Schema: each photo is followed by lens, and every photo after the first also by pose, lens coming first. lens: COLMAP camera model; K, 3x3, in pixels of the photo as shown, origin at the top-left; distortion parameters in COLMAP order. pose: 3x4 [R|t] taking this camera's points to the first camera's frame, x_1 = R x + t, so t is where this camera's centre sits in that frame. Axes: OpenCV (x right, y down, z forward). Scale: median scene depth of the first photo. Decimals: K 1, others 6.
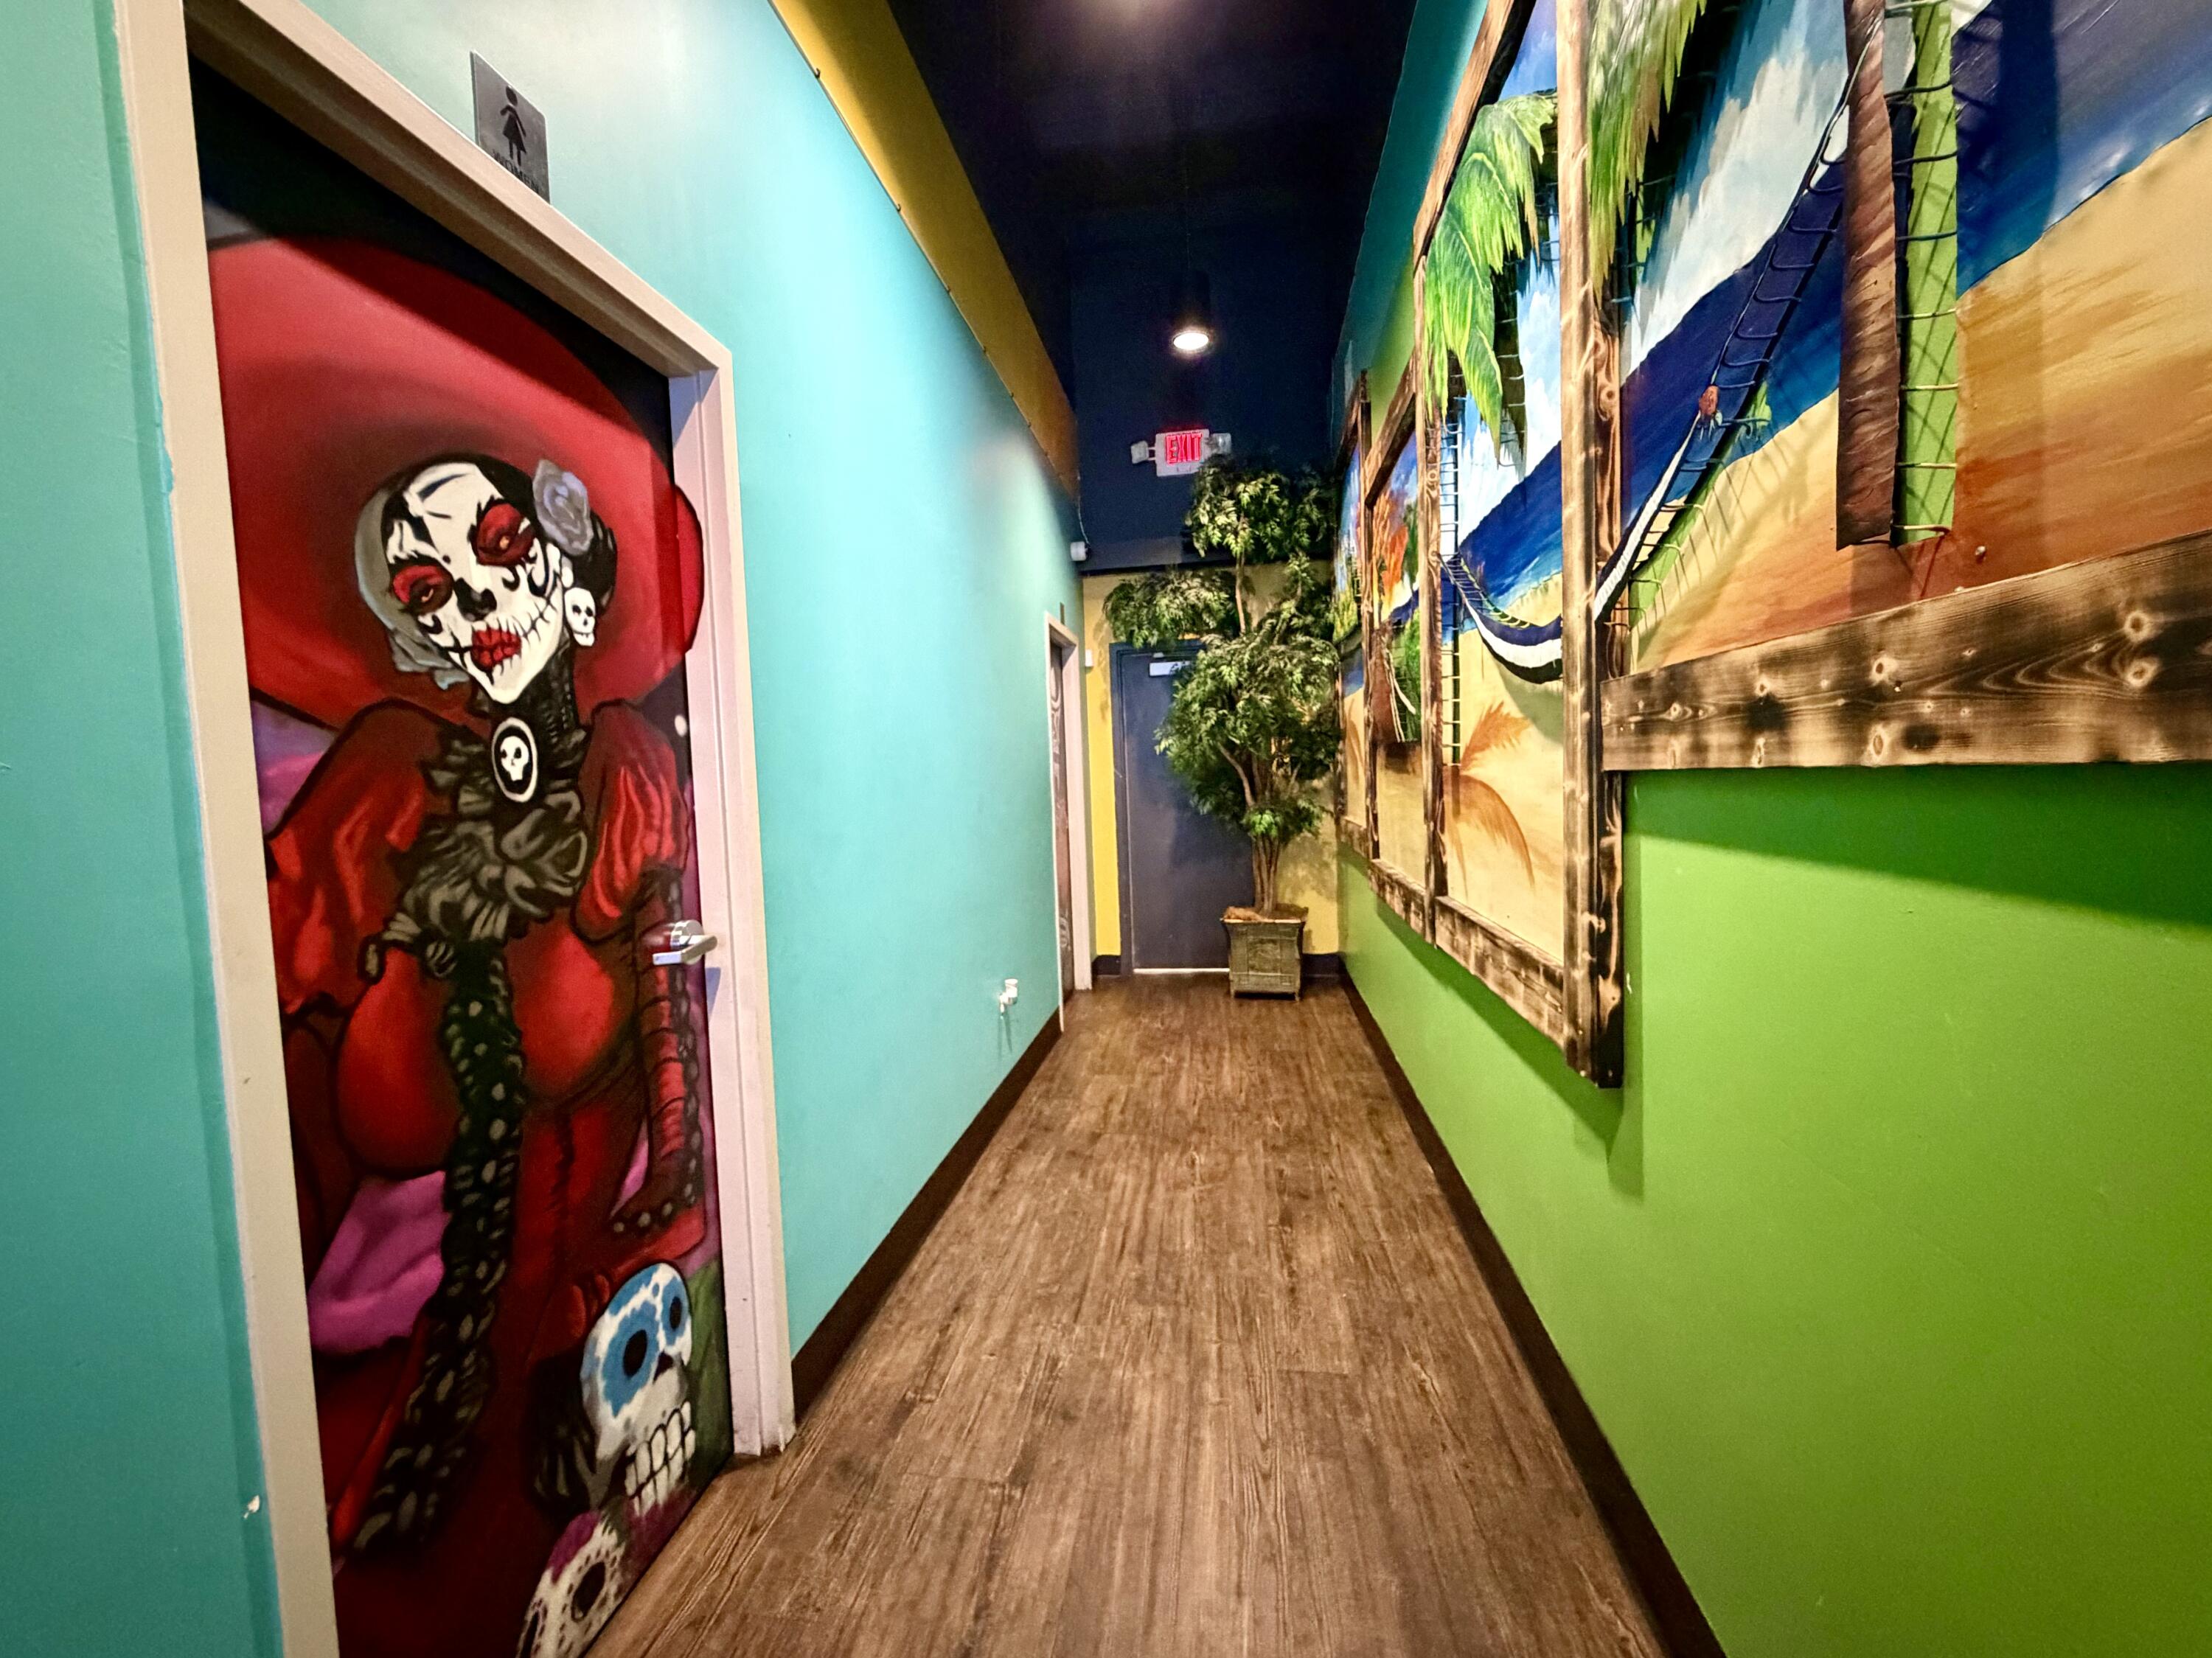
lens RADIAL K [[883.2, 0, 1101.9], [0, 883.2, 829.0], [0, 0, 1]] dist [0.000521, -0.000554]
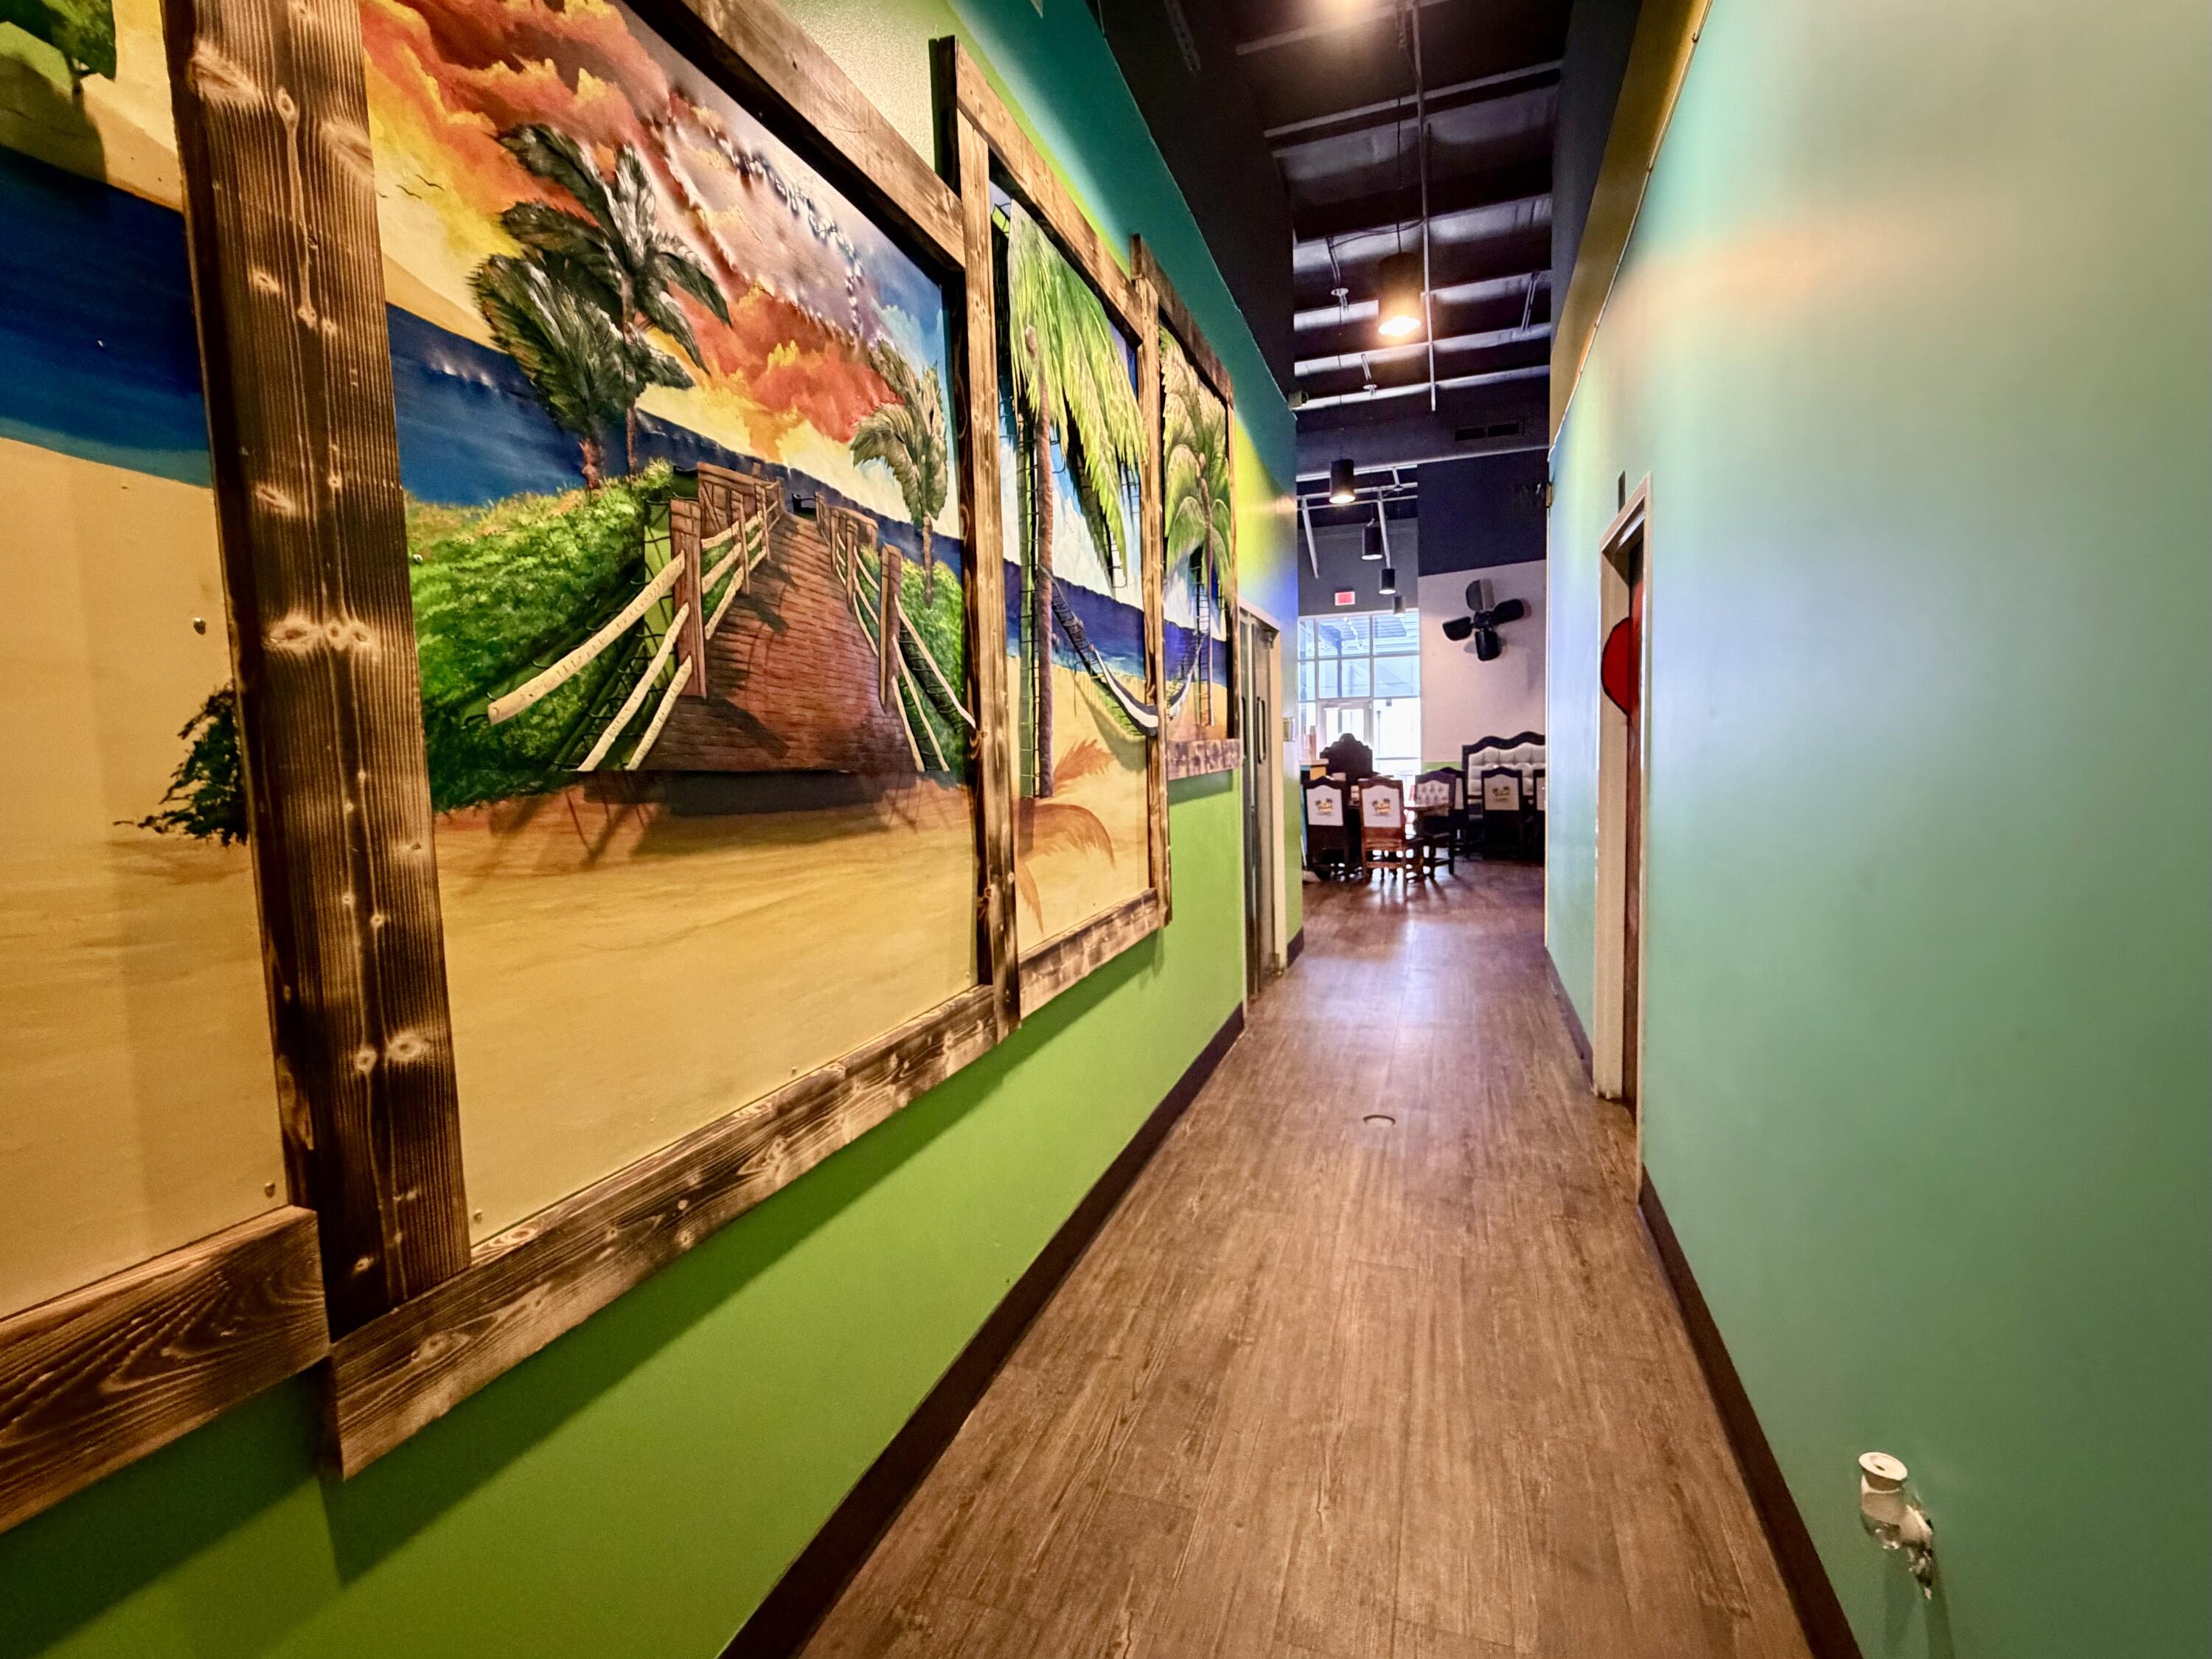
lens RADIAL K [[883.3, 0, 1150.9], [0, 883.3, 813.0], [0, 0, 1]] dist [0.000521, -0.000554]
pose [[-0.982402, 0.055674, 0.178287, 0.130662], [0.079628, 0.988291, 0.130153, -0.185653], [-0.168953, 0.142059, -0.975333, 2.120878]]
